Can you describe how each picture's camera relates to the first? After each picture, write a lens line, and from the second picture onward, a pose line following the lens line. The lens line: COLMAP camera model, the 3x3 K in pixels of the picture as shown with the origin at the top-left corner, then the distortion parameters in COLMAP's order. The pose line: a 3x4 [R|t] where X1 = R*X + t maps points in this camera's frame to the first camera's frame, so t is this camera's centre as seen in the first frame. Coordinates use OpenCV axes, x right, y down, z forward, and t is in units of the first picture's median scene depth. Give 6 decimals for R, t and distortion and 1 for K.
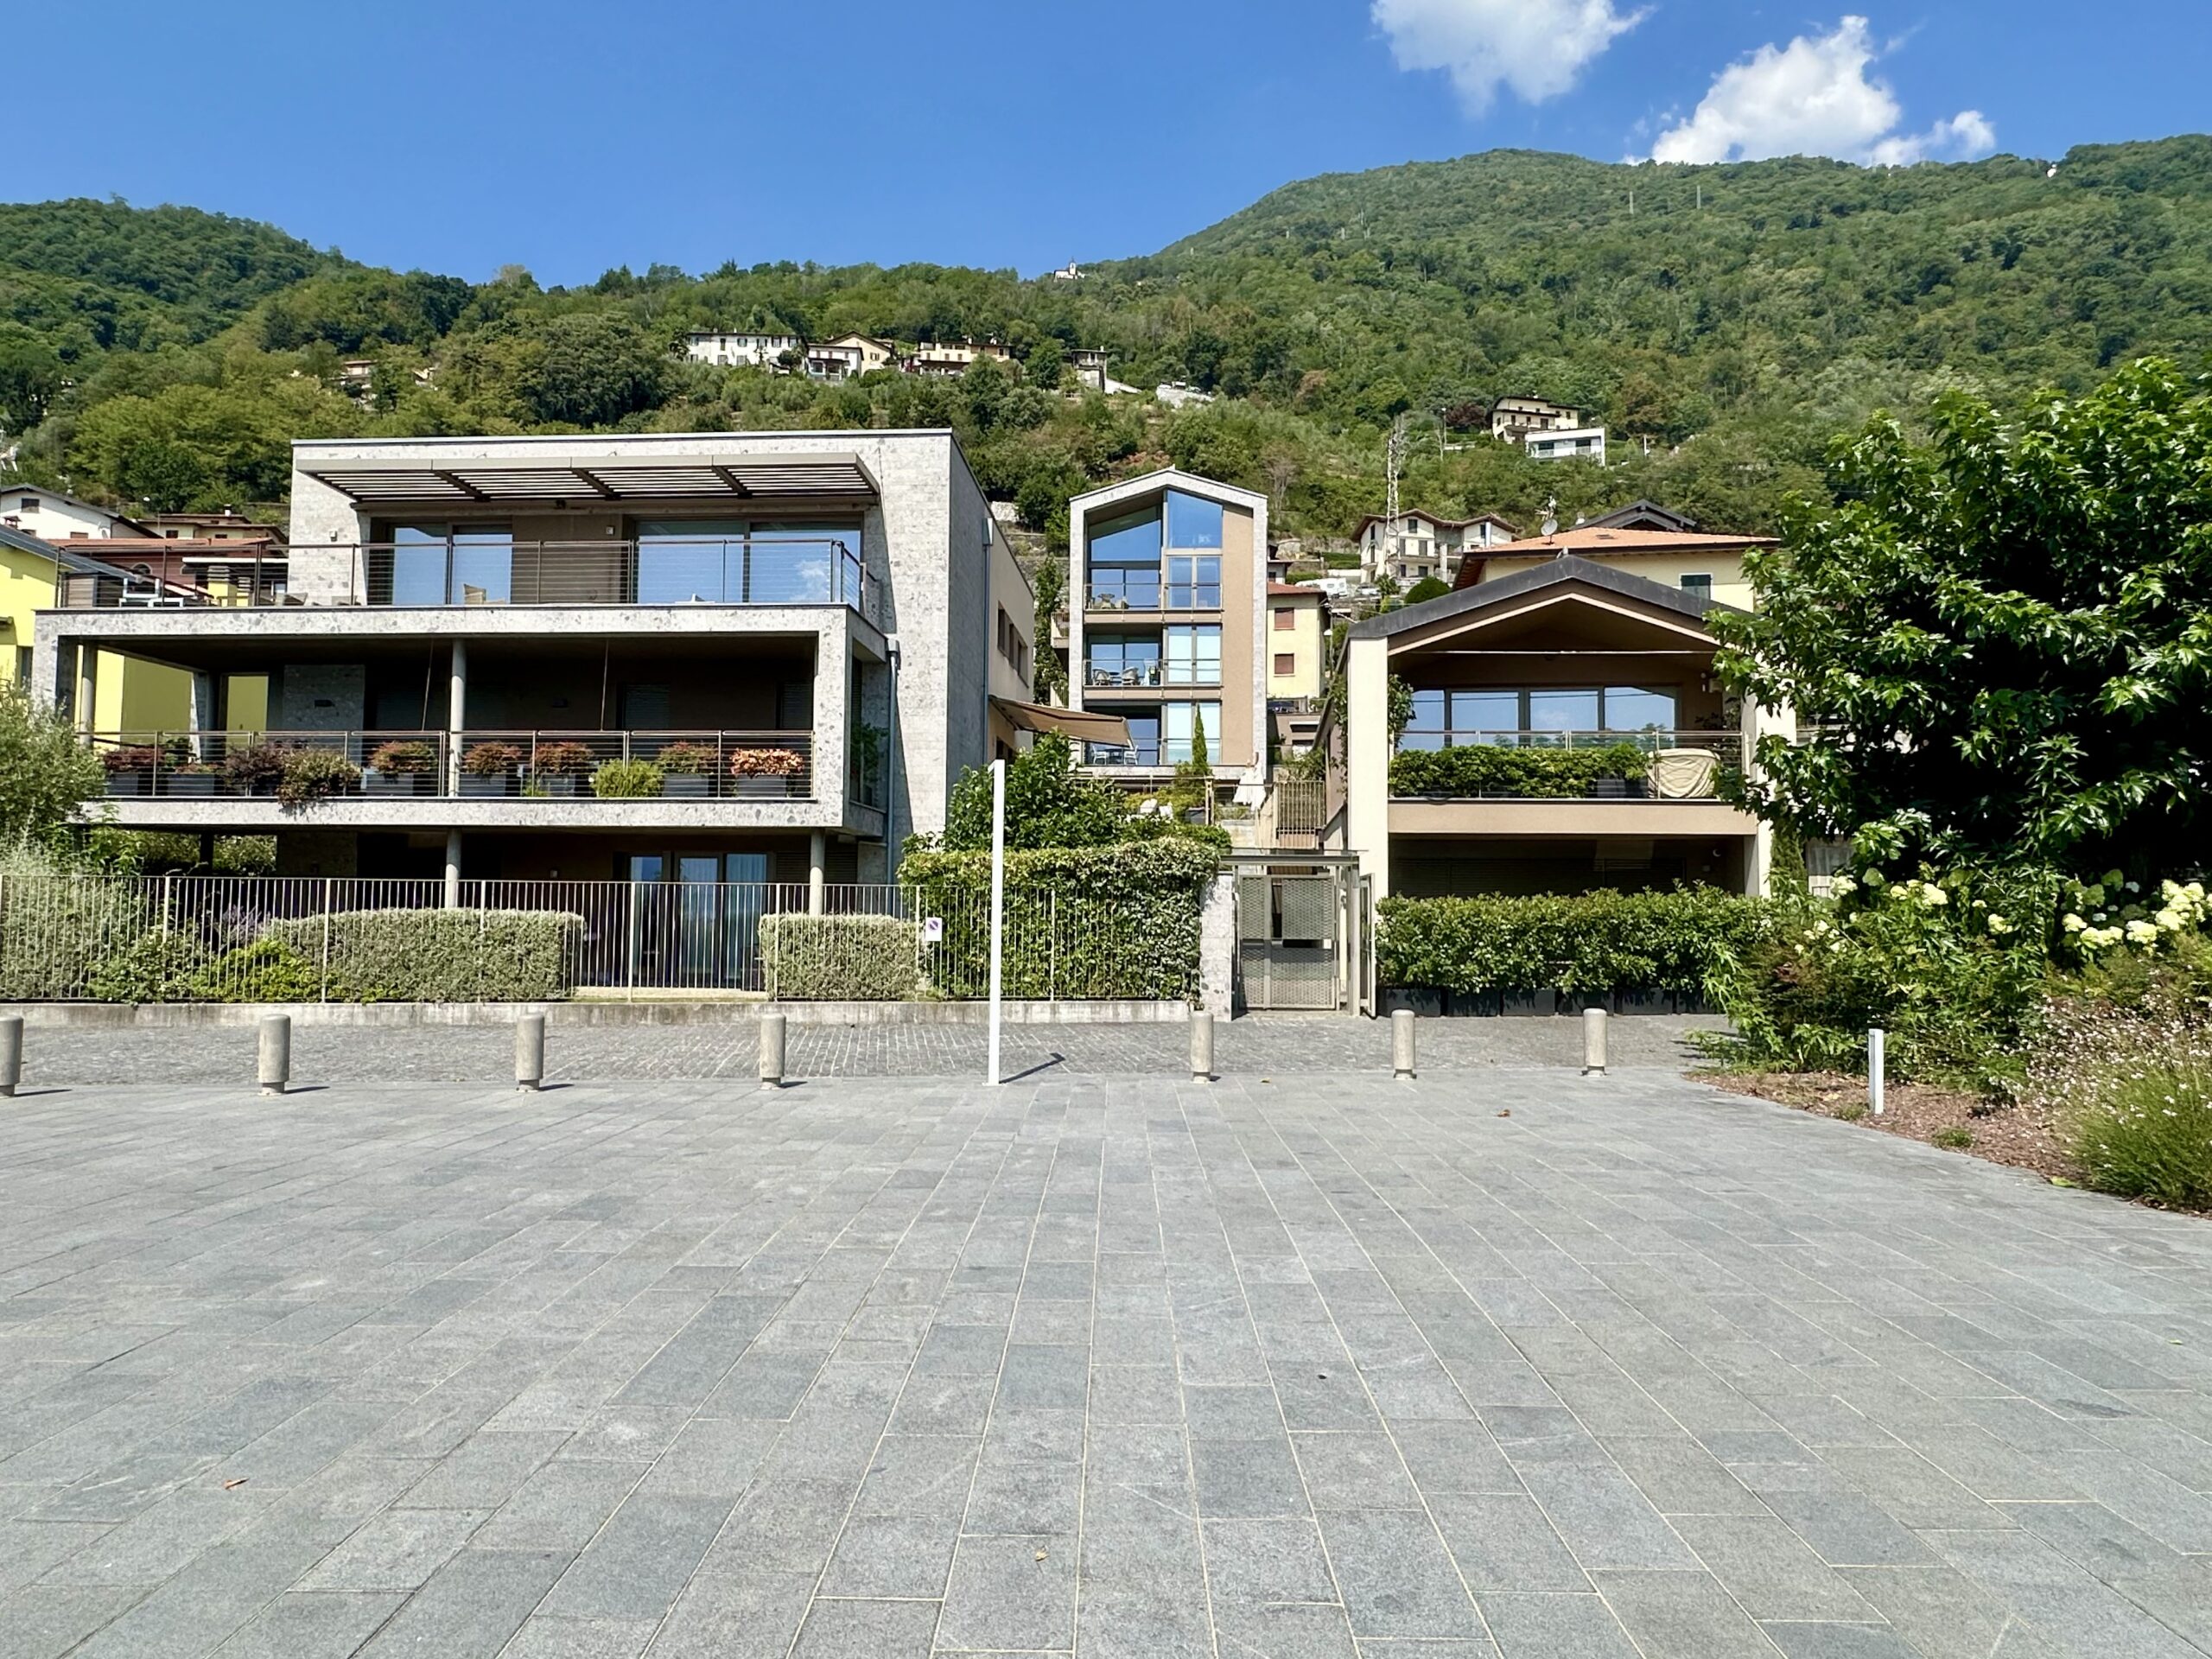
lens RADIAL K [[1295.1, 0, 1095.2], [0, 1295.1, 834.4], [0, 0, 1]] dist [-0.009137, 0.004031]
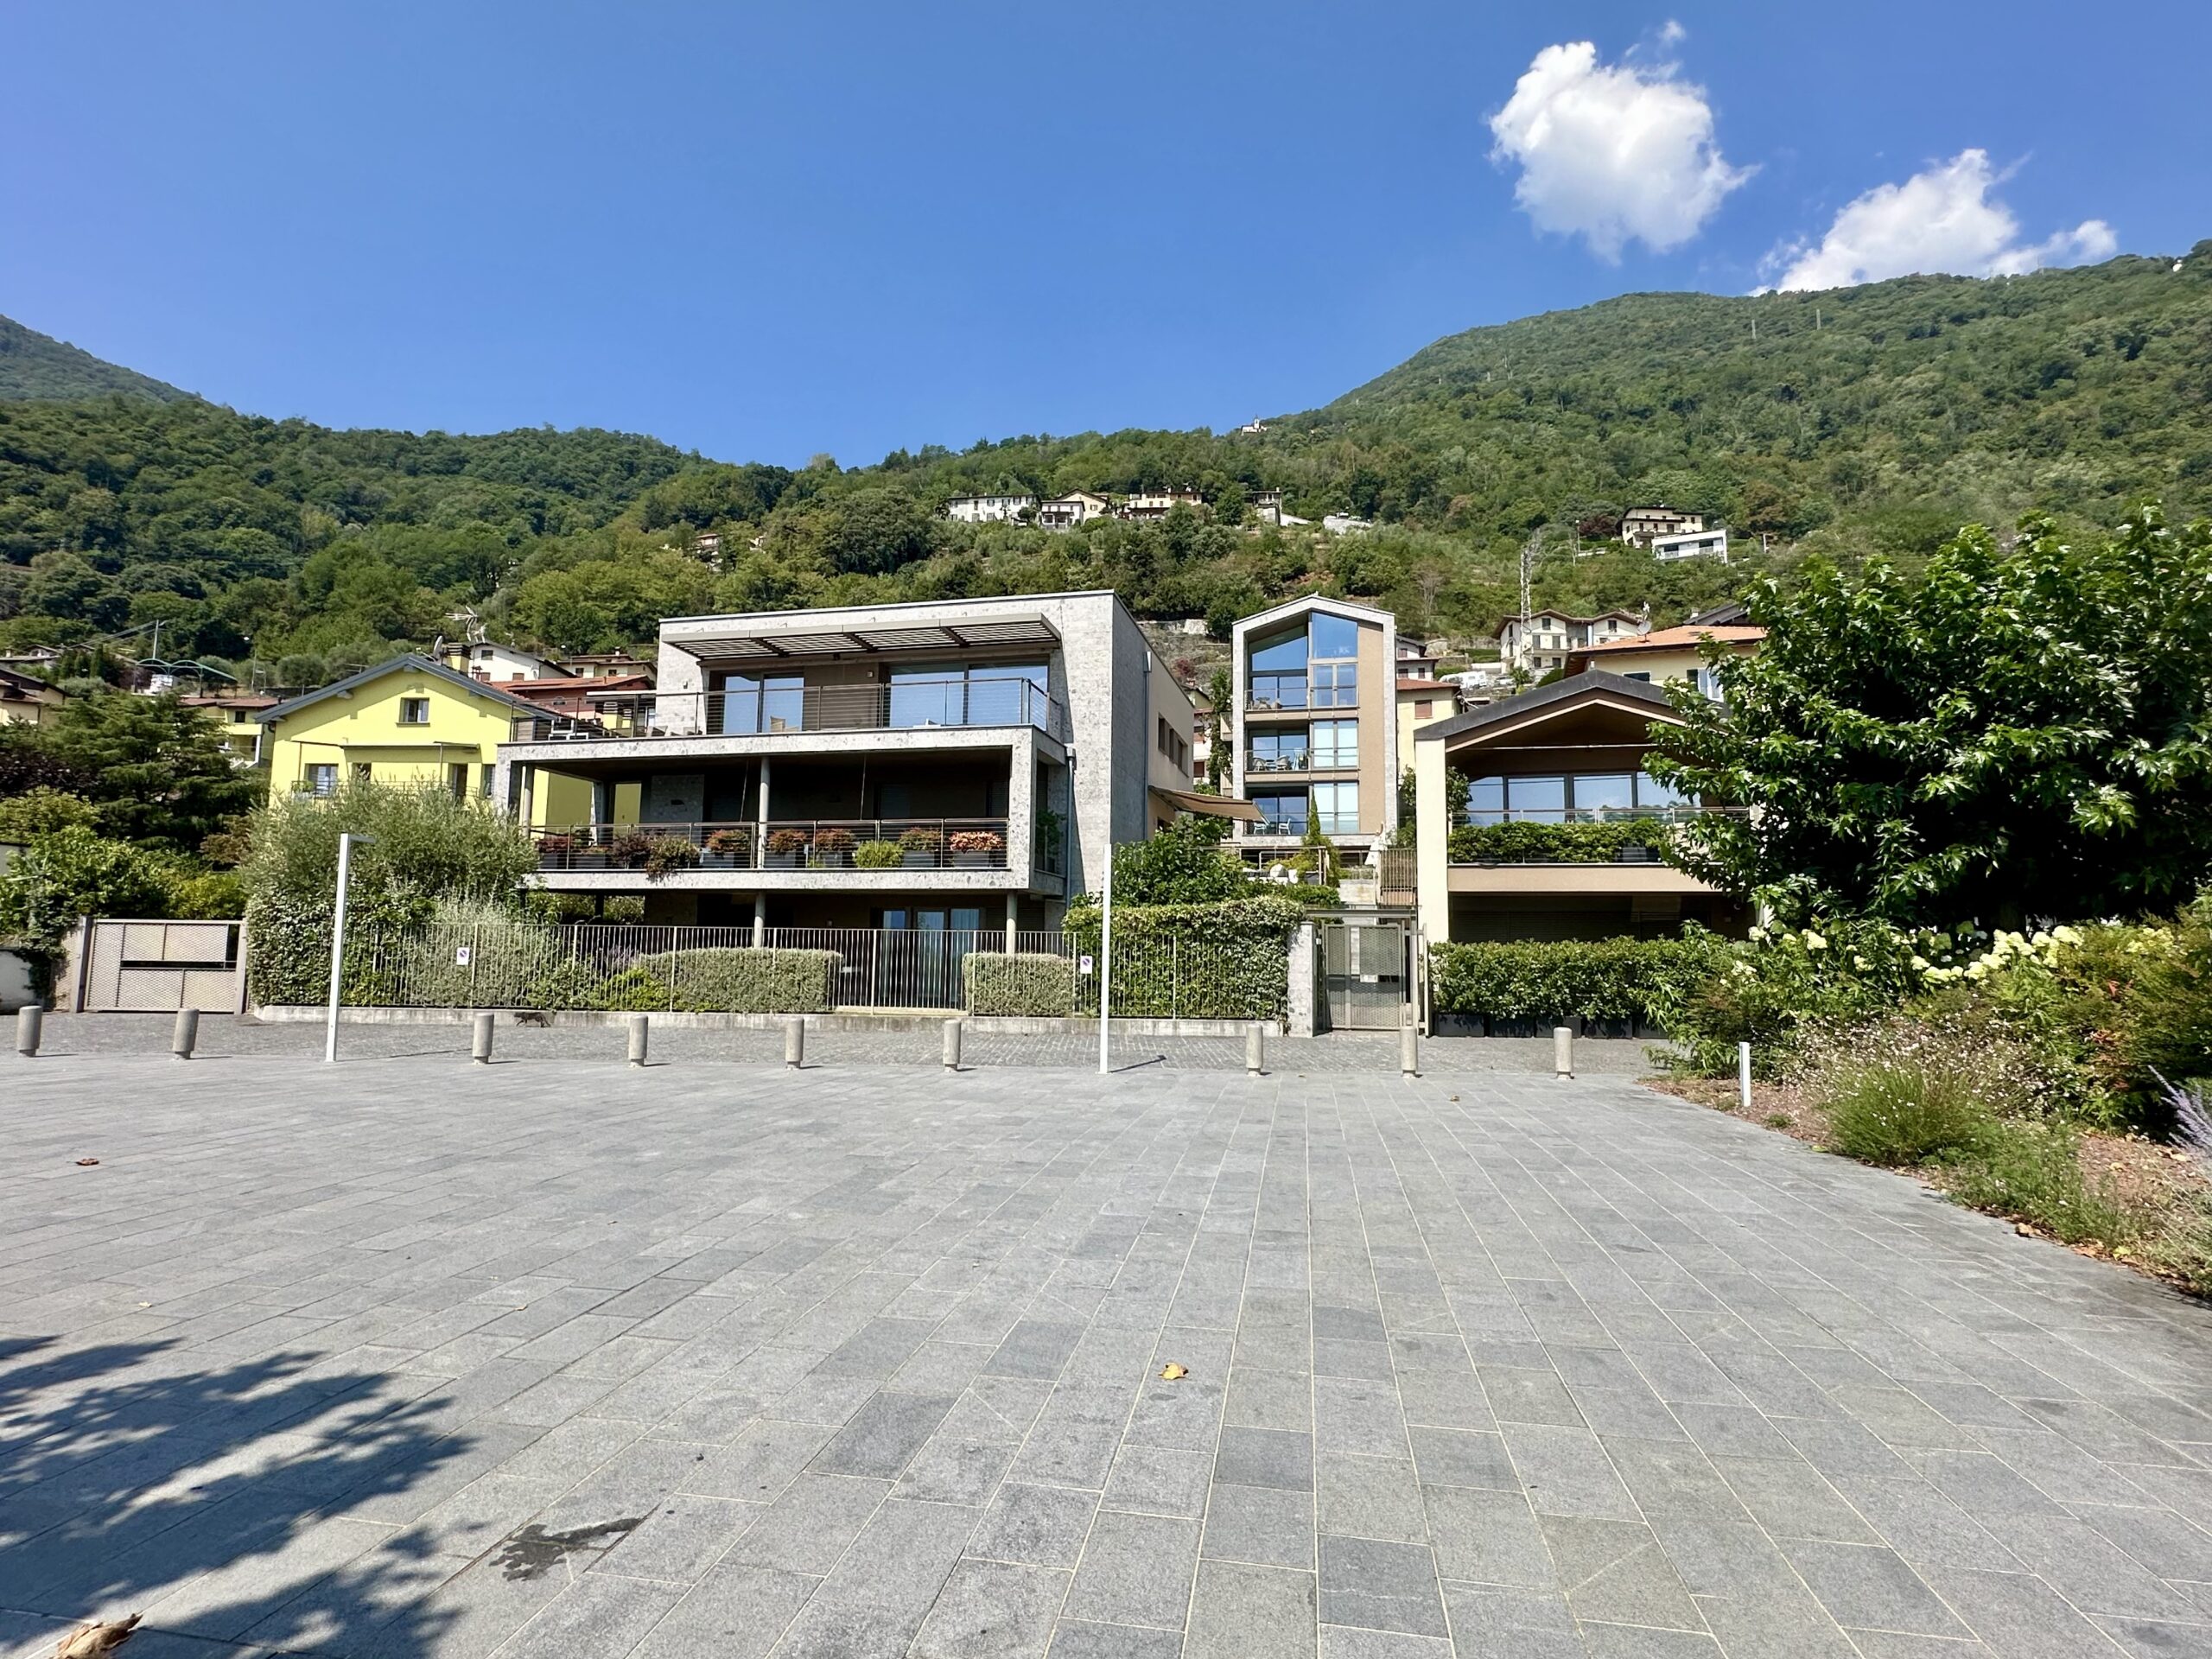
lens RADIAL K [[1090.8, 0, 1106.6], [0, 1090.8, 830.6], [0, 0, 1]] dist [-0.006263, -0.000851]
pose [[0.986155, -0.013528, -0.165274, 0.064836], [0.004551, 0.998499, -0.054573, -0.003532], [0.165764, 0.053065, 0.984737, -0.097603]]
